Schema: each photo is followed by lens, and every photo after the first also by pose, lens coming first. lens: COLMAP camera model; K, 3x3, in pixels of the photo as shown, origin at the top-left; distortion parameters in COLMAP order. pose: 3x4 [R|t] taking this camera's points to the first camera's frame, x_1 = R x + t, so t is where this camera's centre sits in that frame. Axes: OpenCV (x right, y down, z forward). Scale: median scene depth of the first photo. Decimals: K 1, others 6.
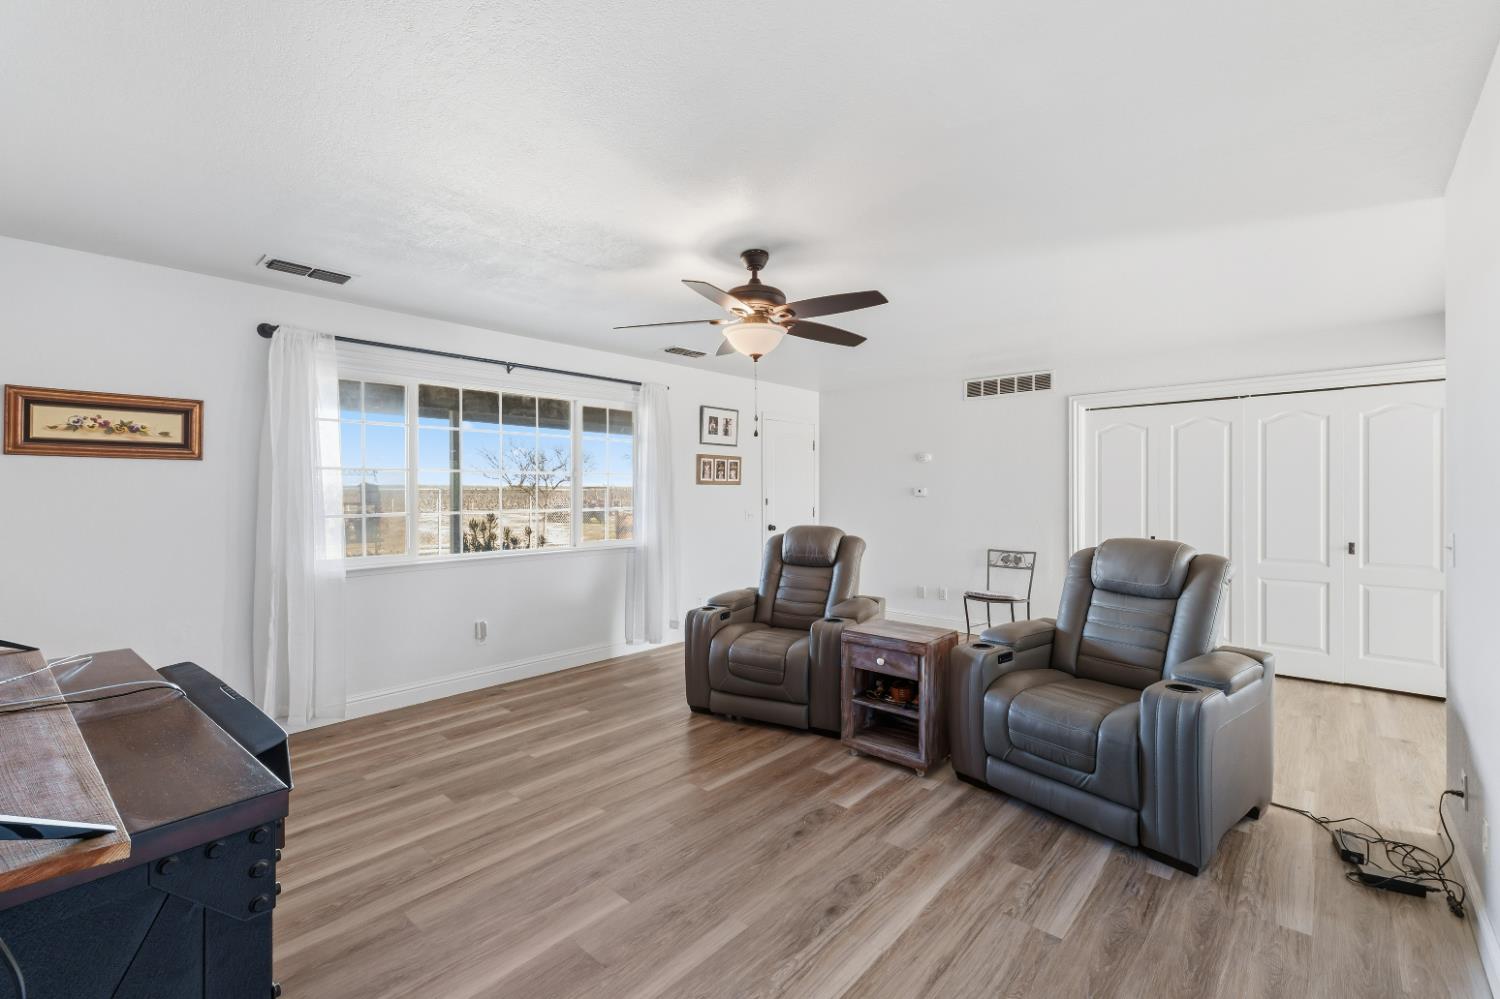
lens RADIAL K [[634.6, 0, 754.1], [0, 634.6, 493.3], [0, 0, 1]] dist [0.000036, 0.000034]
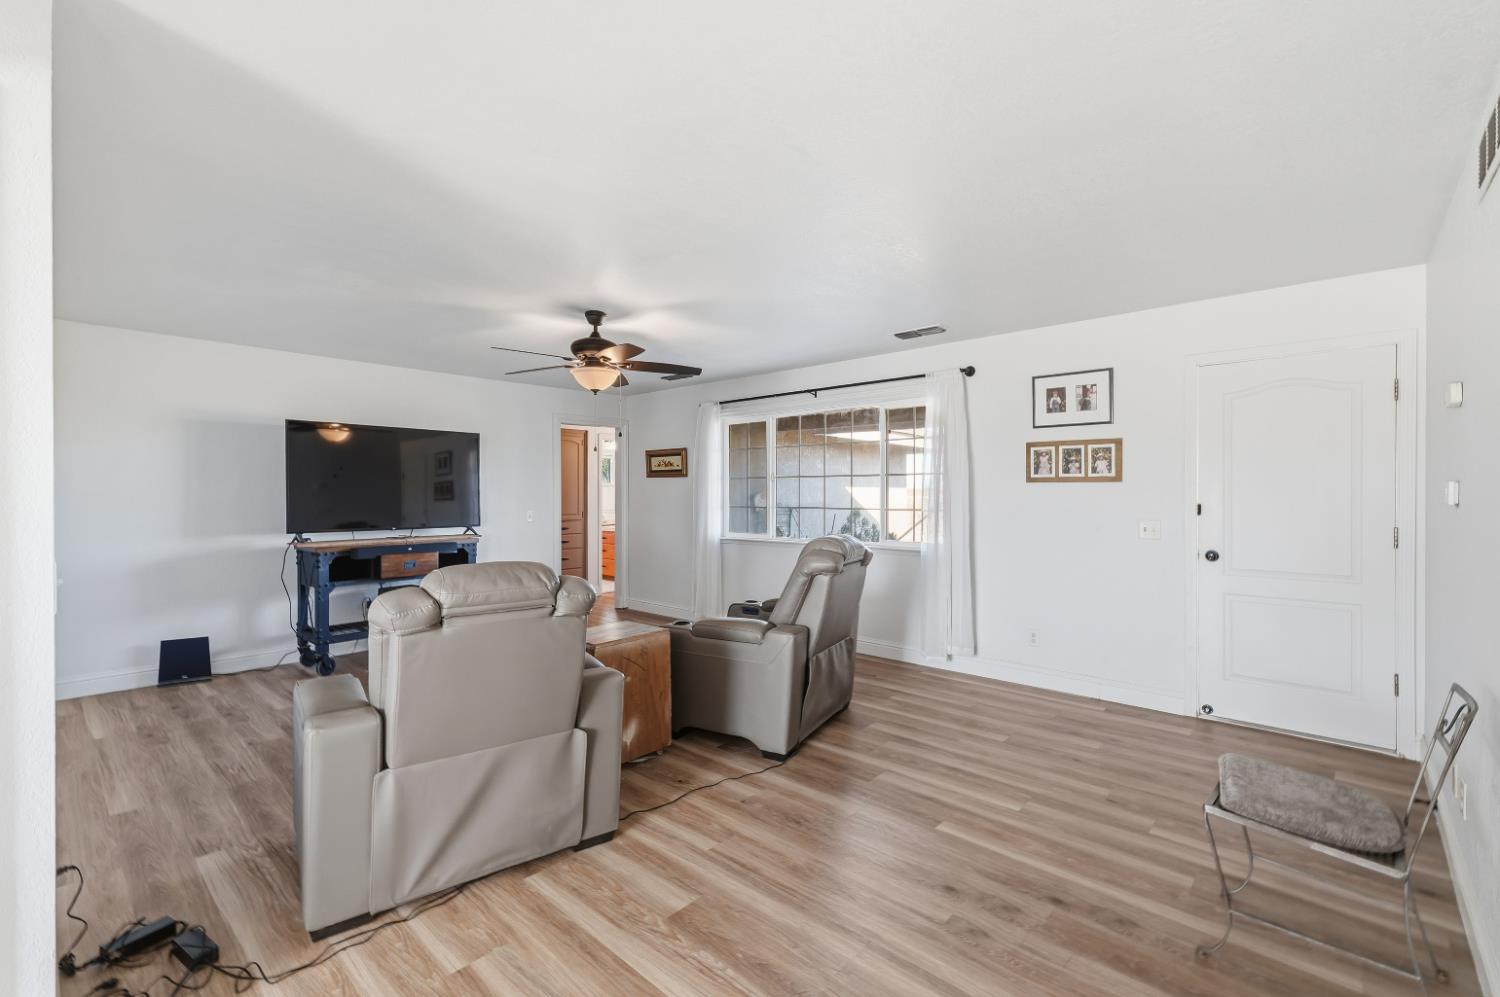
lens RADIAL K [[646.8, 0, 749.4], [0, 646.8, 494.0], [0, 0, 1]] dist [-0.001156, -0.000423]
pose [[0.006903, 0.003405, -0.999970, 0.973690], [-0.001554, 0.999993, 0.003394, -0.003080], [0.999975, 0.001530, 0.006908, 0.941997]]
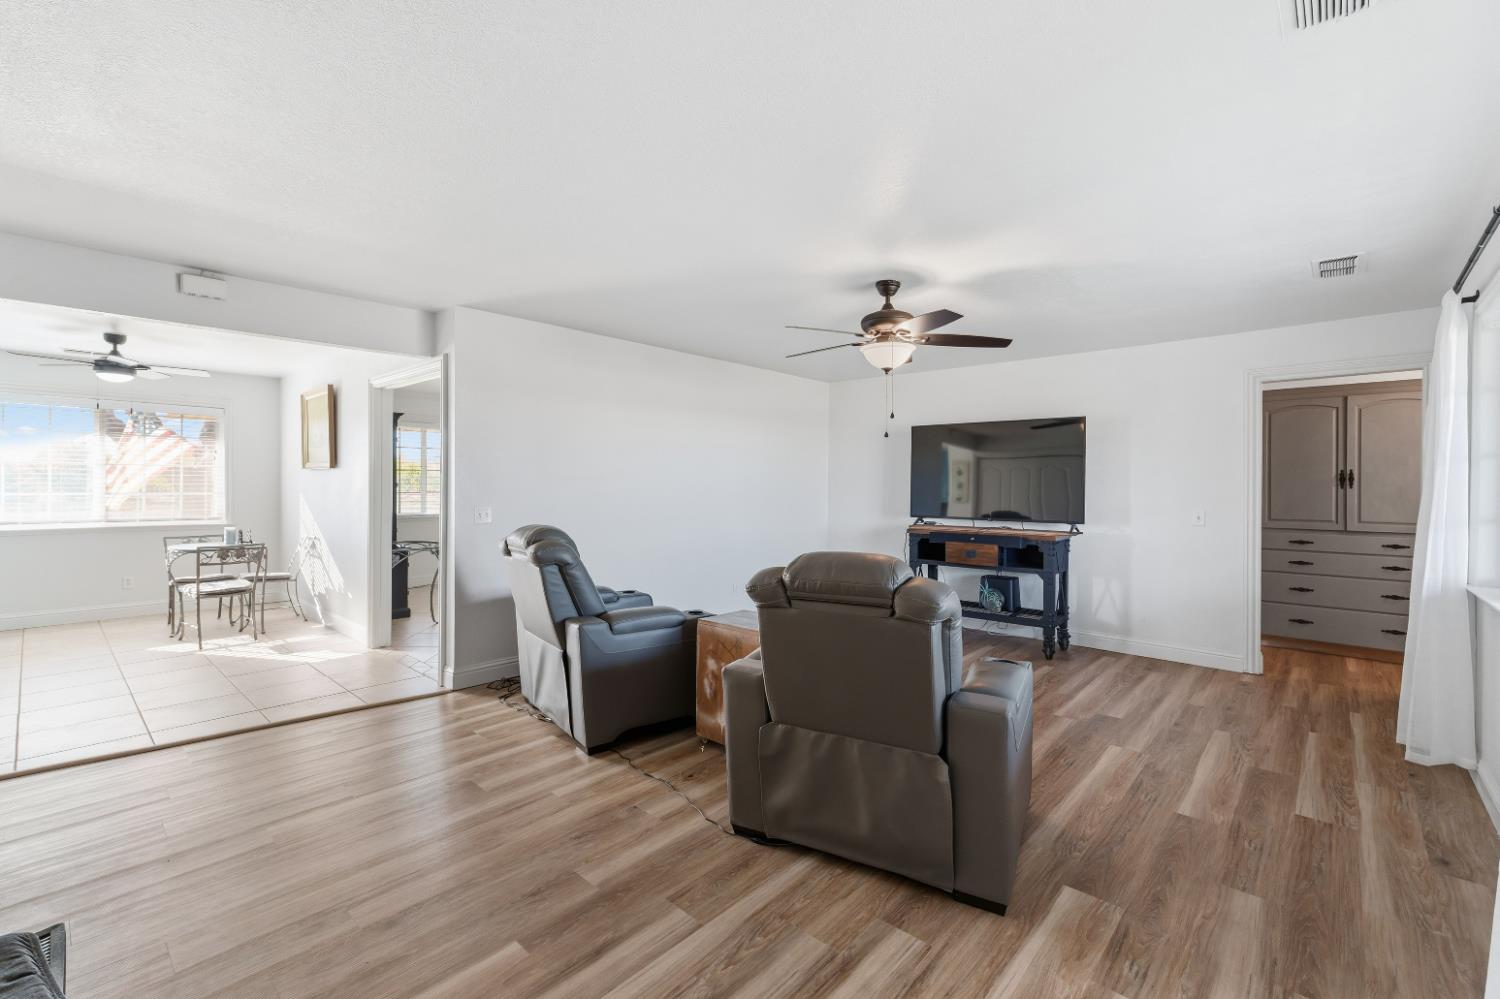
lens RADIAL K [[646.8, 0, 749.4], [0, 646.8, 495.0], [0, 0, 1]] dist [-0.001156, -0.000423]
pose [[-0.999990, -0.000556, -0.004530, 0.188394], [-0.000651, 0.999778, 0.021044, -0.006692], [0.004518, 0.021047, -0.999768, 1.582729]]
